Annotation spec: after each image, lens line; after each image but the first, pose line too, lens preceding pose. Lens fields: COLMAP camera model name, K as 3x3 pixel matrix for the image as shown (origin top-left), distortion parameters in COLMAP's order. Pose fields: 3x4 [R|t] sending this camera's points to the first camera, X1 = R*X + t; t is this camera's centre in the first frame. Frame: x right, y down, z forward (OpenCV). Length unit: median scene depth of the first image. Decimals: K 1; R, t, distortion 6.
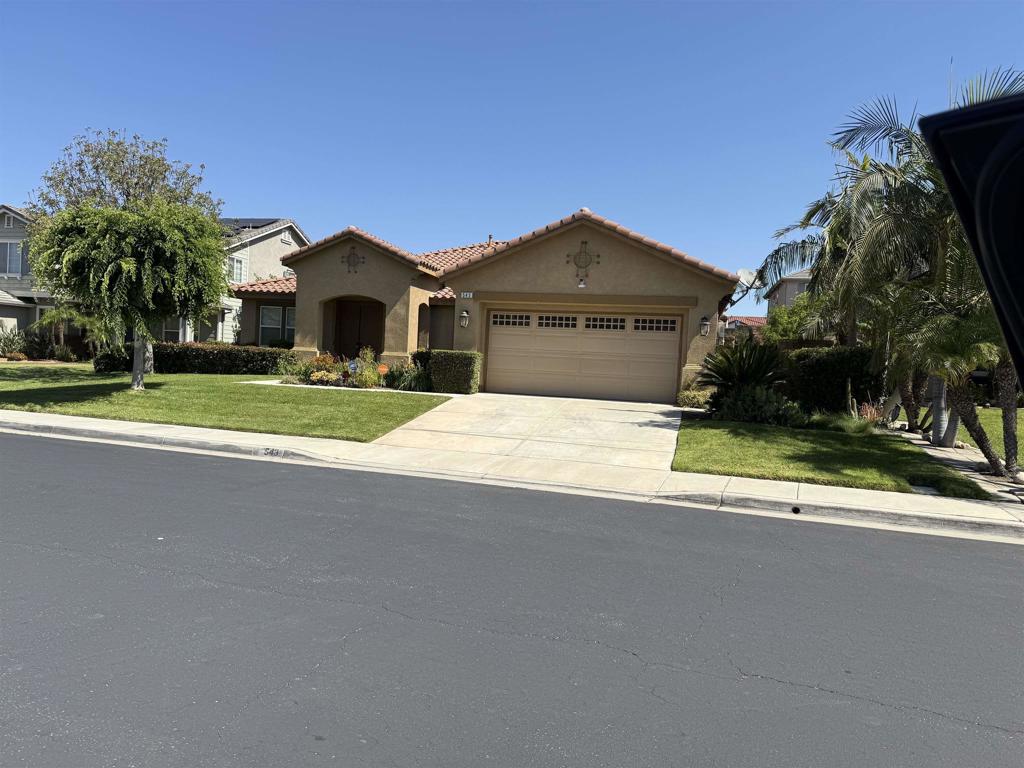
lens RADIAL K [[713.6, 0, 520.5], [0, 713.6, 385.1], [0, 0, 1]] dist [0.063564, -0.100346]
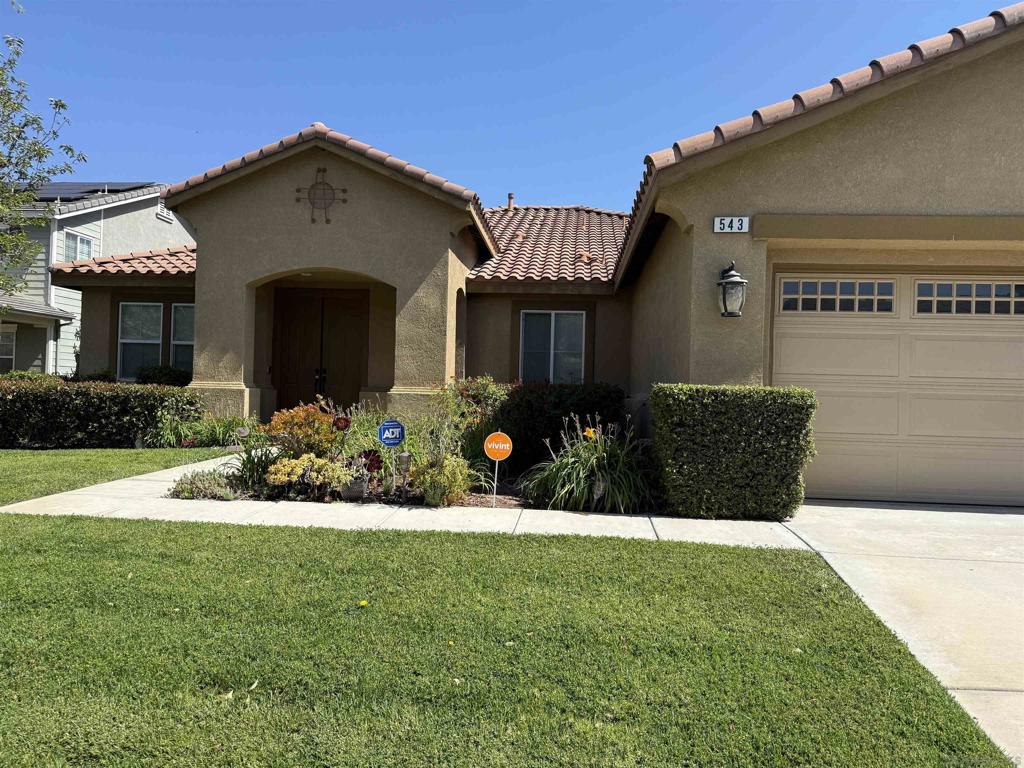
lens RADIAL K [[727.9, 0, 510.6], [0, 727.9, 385.8], [0, 0, 1]] dist [0.063497, -0.100219]
pose [[0.991195, -0.024084, 0.130205, -0.225707], [0.028184, 0.999160, -0.029742, -0.039215], [-0.129379, 0.033150, 0.991041, 0.650153]]
